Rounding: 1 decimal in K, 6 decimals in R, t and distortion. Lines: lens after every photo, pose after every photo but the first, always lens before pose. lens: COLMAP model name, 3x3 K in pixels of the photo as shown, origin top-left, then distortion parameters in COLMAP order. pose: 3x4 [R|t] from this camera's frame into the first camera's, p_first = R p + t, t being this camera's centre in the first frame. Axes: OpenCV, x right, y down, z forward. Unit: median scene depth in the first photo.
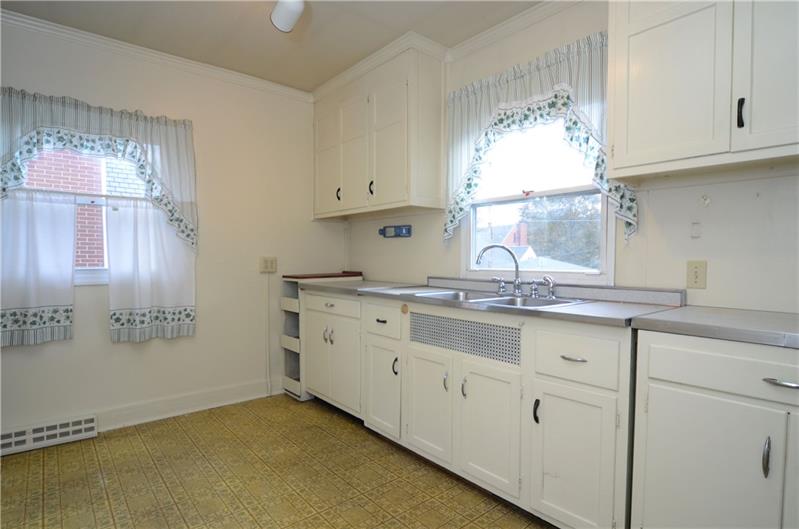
lens RADIAL K [[419.7, 0, 397.7], [0, 419.7, 273.3], [0, 0, 1]] dist [-0.020409, 0.000931]
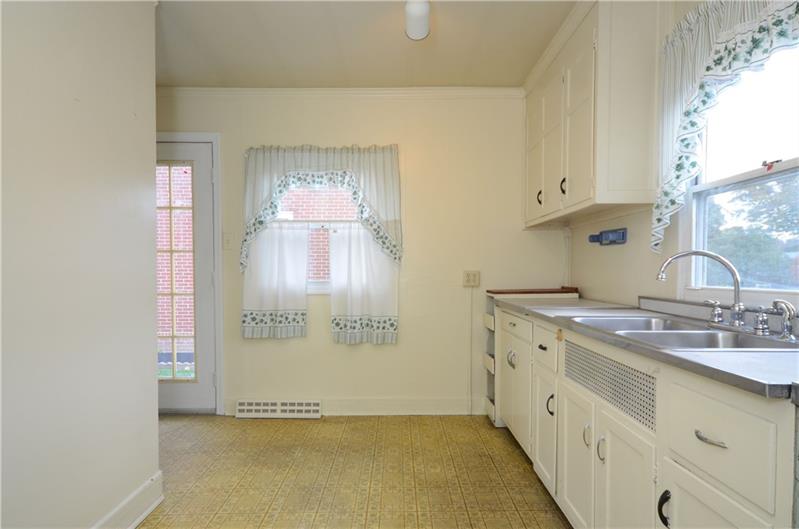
lens RADIAL K [[449.7, 0, 398.5], [0, 449.7, 287.2], [0, 0, 1]] dist [0.001916, 0.001362]
pose [[0.767016, 0.017849, -0.641380, 0.296477], [-0.017268, 0.999825, 0.007174, -0.006543], [0.641396, 0.005573, 0.767190, 0.128366]]
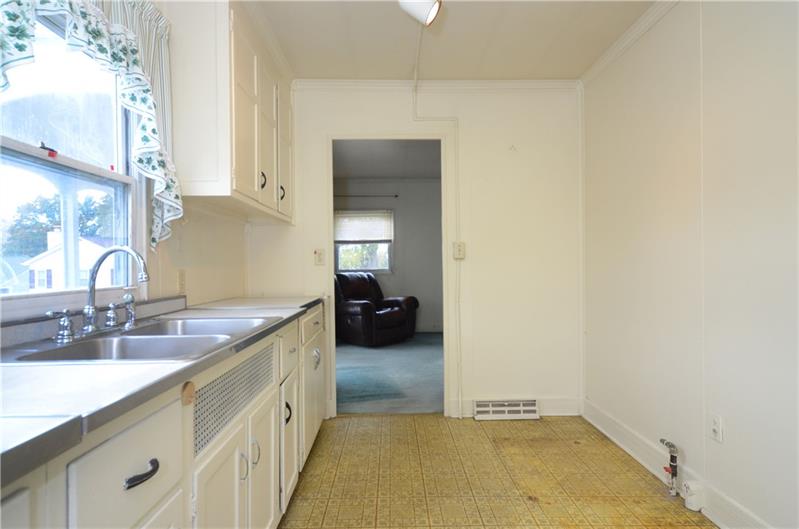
lens RADIAL K [[433.2, 0, 399.5], [0, 433.2, 264.5], [0, 0, 1]] dist [0.002290, 0.001001]
pose [[-0.773606, 0.003824, 0.633655, -0.379516], [0.027702, 0.999230, 0.027790, -0.042850], [-0.633061, 0.039052, -0.773117, 1.074100]]
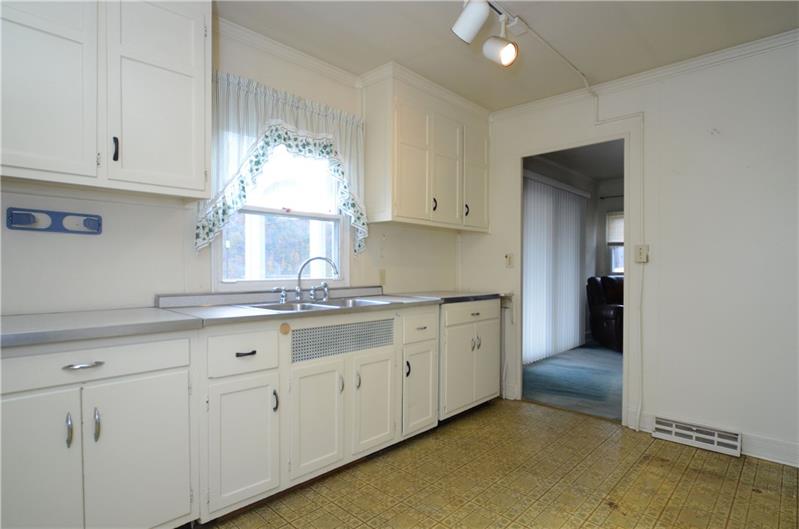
lens RADIAL K [[419.7, 0, 397.7], [0, 419.7, 273.3], [0, 0, 1]] dist [-0.020409, 0.000931]
pose [[-0.105214, -0.019834, 0.994252, -0.772987], [0.030694, 0.999260, 0.023182, -0.037113], [-0.993976, 0.032956, -0.104527, 0.771173]]
